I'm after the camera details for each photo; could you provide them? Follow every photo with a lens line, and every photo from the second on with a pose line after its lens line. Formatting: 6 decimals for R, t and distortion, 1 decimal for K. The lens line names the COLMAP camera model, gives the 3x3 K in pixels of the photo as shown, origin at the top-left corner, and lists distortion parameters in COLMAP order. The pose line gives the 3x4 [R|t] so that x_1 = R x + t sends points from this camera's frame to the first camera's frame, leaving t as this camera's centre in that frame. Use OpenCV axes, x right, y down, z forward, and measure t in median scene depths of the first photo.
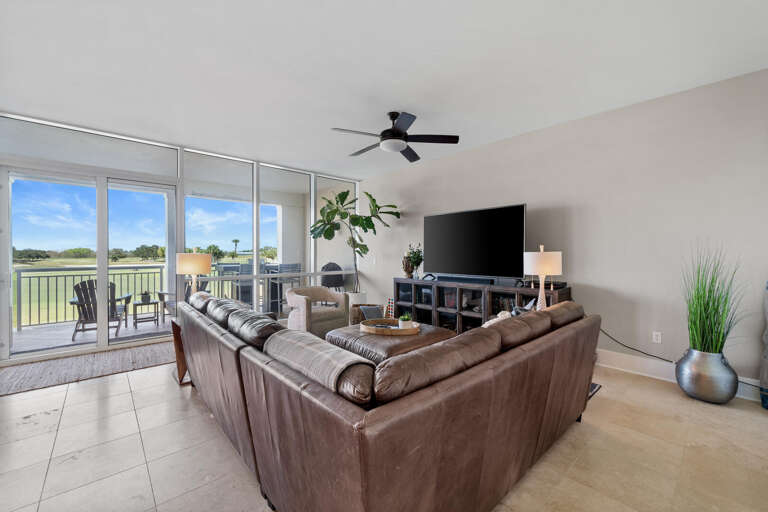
lens RADIAL K [[321.0, 0, 384.0], [0, 321.0, 256.0], [0, 0, 1]] dist [0.000152, -0.000099]
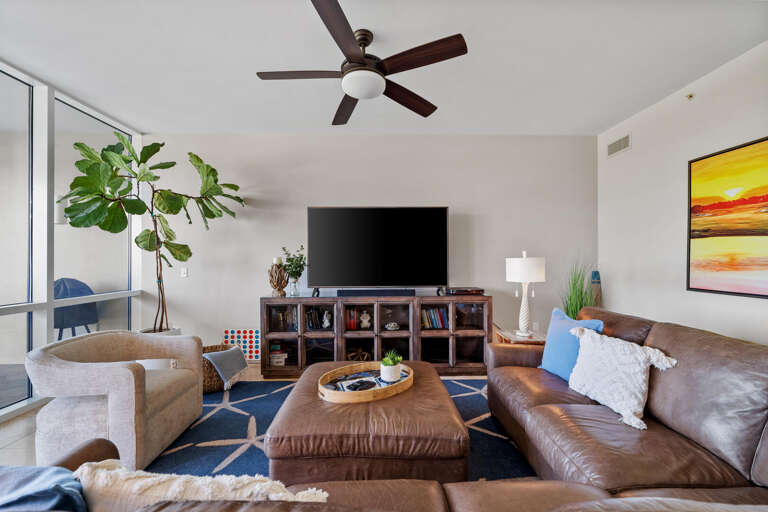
lens RADIAL K [[321.0, 0, 384.0], [0, 321.0, 256.0], [0, 0, 1]] dist [0.000152, -0.000099]
pose [[0.651655, 0.002831, 0.758510, -0.297660], [0.009201, 0.999890, -0.011637, -0.006417], [-0.758460, 0.014562, 0.651557, 0.397337]]
